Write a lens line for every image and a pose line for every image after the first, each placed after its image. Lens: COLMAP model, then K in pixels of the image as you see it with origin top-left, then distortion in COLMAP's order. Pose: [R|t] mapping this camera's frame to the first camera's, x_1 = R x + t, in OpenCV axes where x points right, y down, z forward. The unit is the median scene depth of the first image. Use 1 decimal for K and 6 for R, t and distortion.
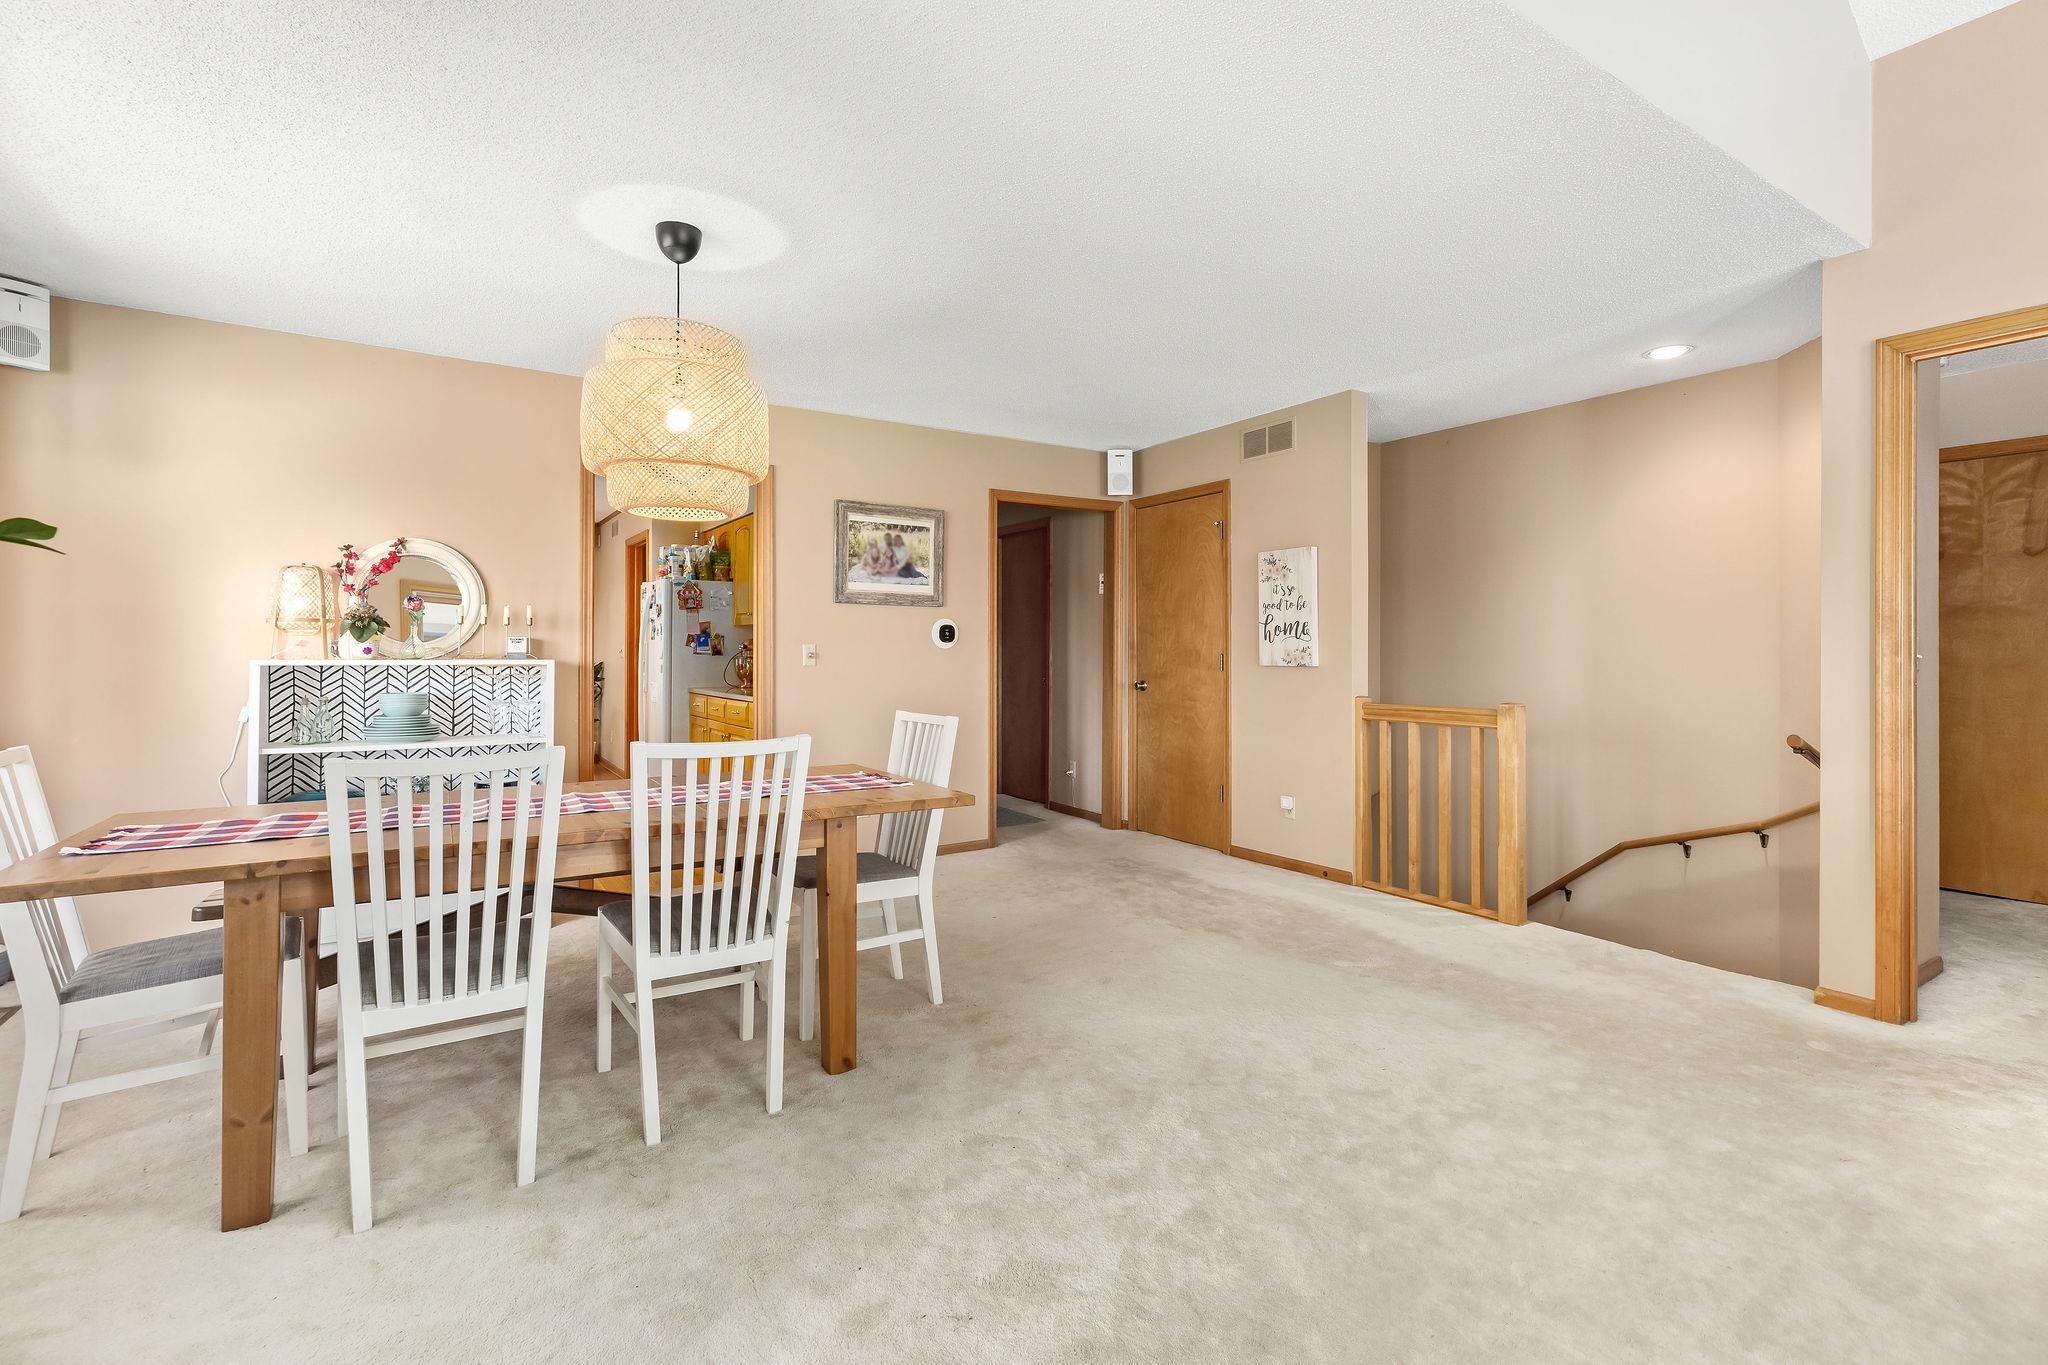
lens RADIAL K [[920.0, 0, 1022.3], [0, 920.0, 652.3], [0, 0, 1]] dist [0.004125, 0.000470]
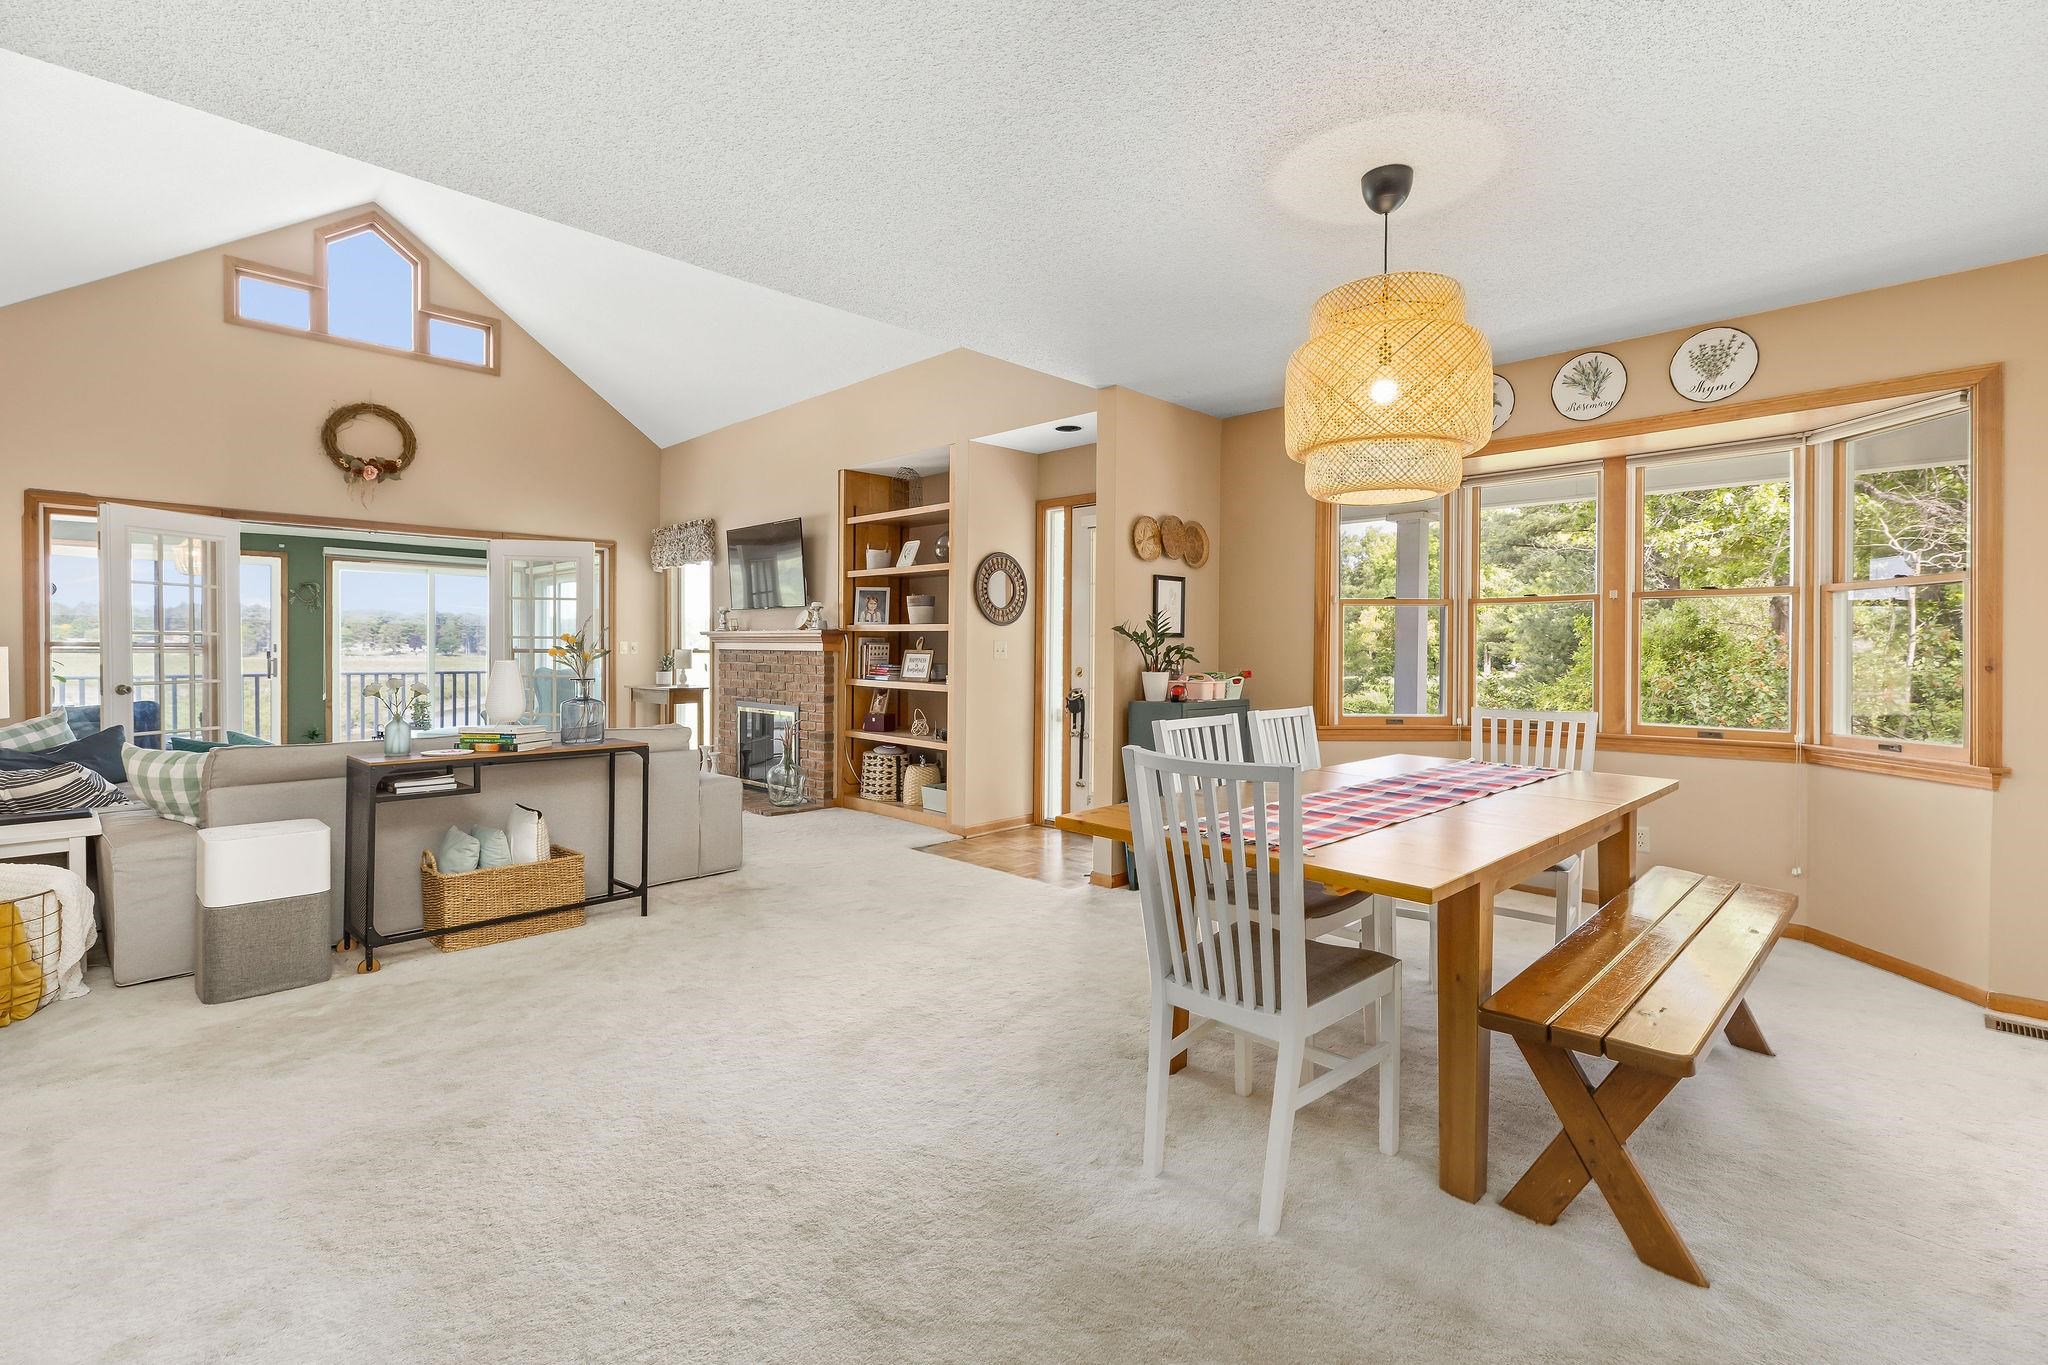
lens RADIAL K [[920.0, 0, 1022.3], [0, 920.0, 652.3], [0, 0, 1]] dist [0.004125, 0.000470]
pose [[-0.975537, -0.002852, -0.219818, 0.089655], [-0.005361, 0.999927, 0.010818, -0.004811], [0.219771, 0.011732, -0.975481, 0.974873]]
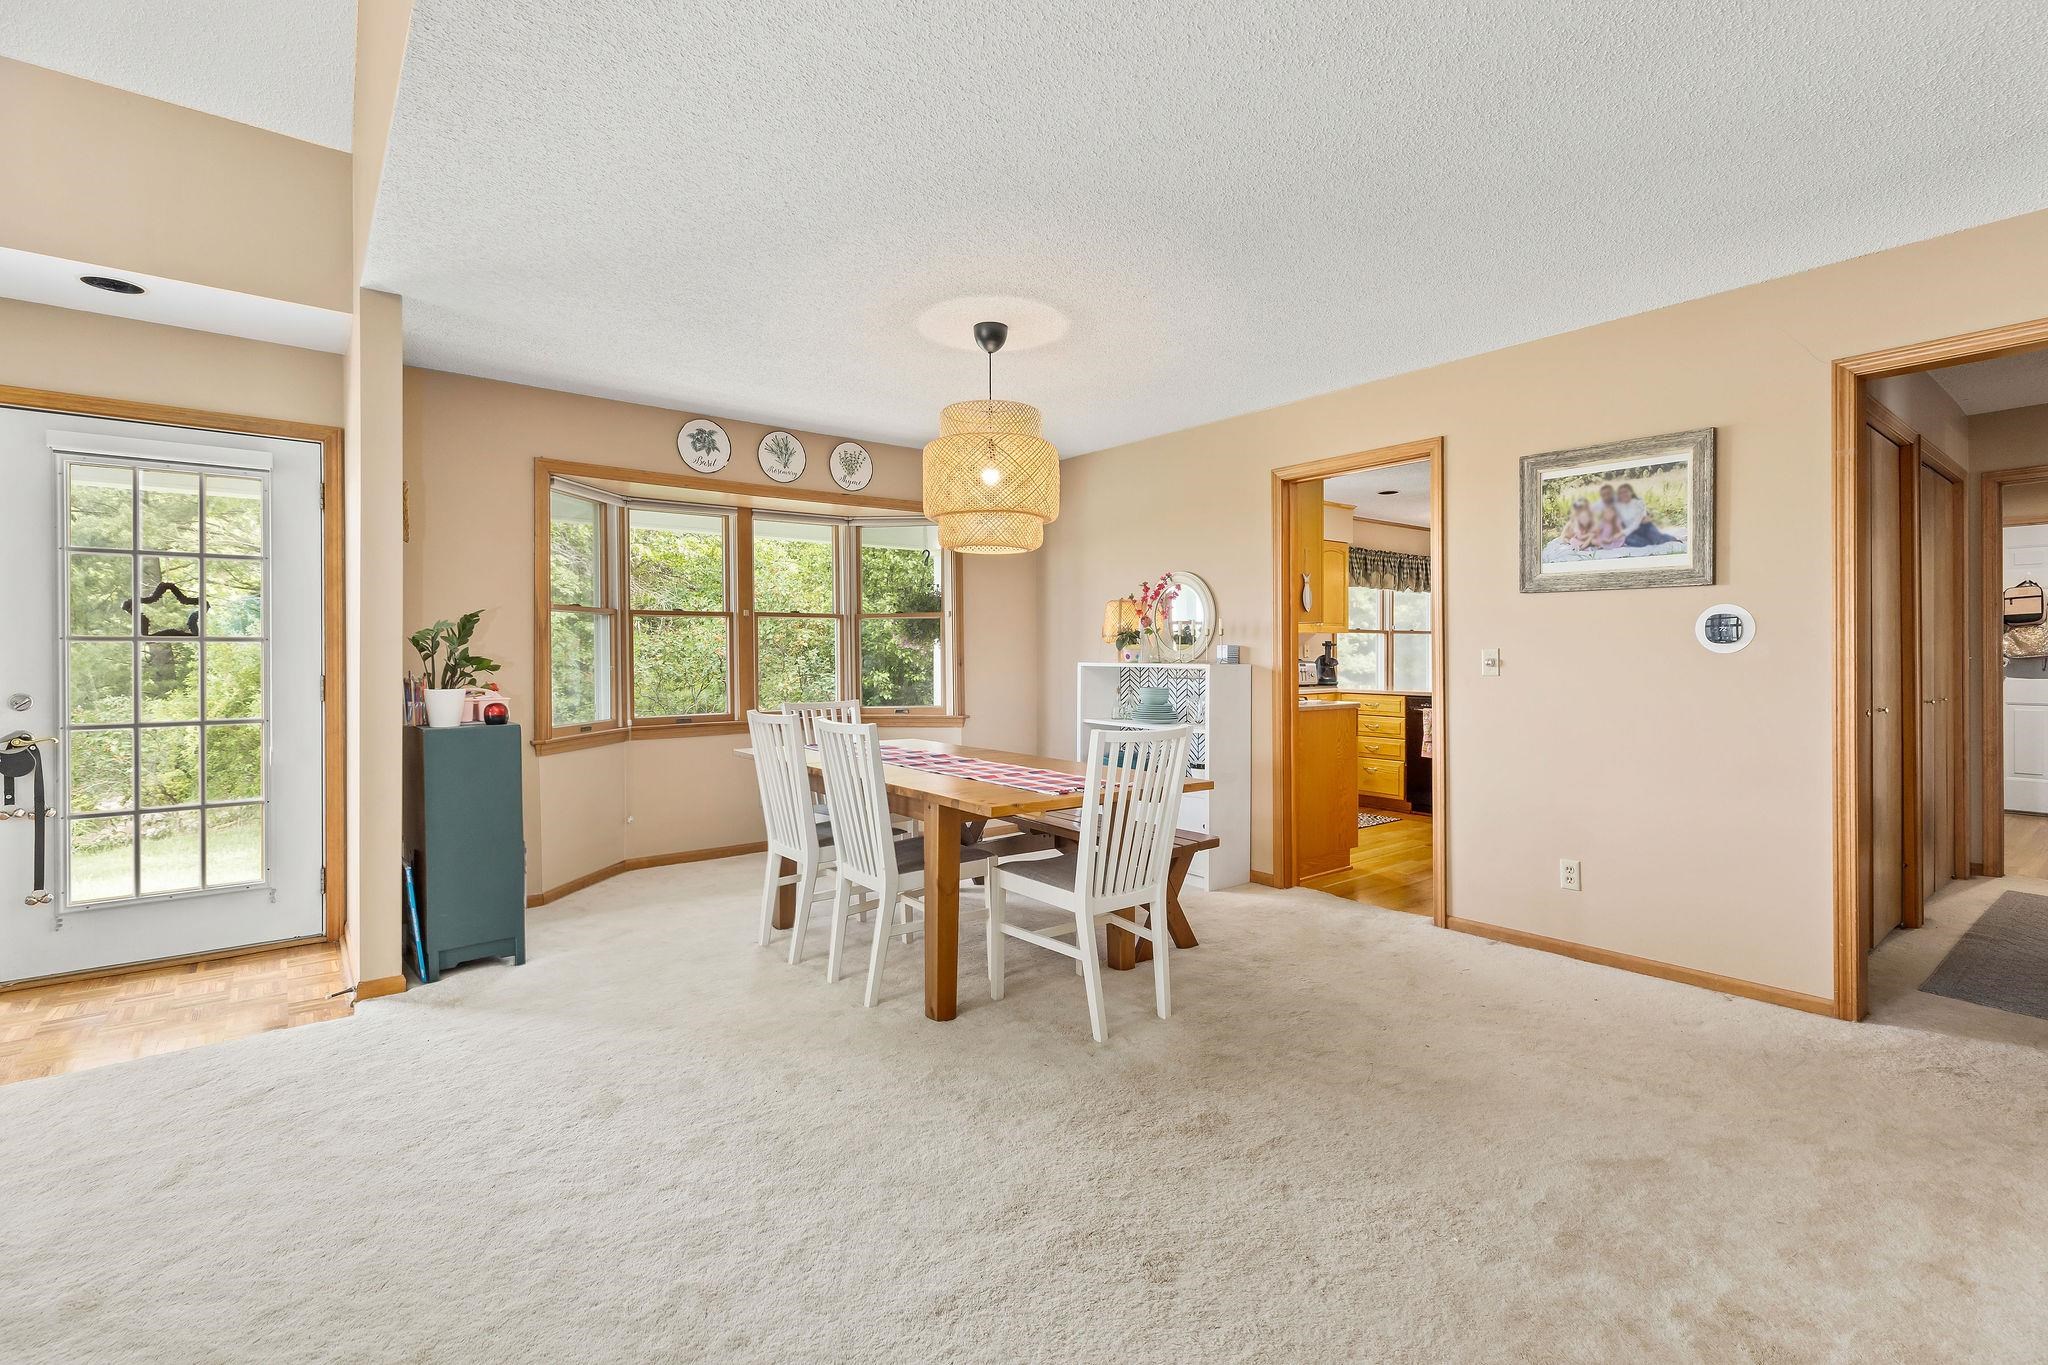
lens RADIAL K [[920.0, 0, 1022.3], [0, 920.0, 652.3], [0, 0, 1]] dist [0.004125, 0.000470]
pose [[0.099733, -0.001486, -0.995013, 0.492271], [-0.000871, 0.999998, -0.001581, -0.003640], [0.995014, 0.001024, 0.099732, 0.497489]]
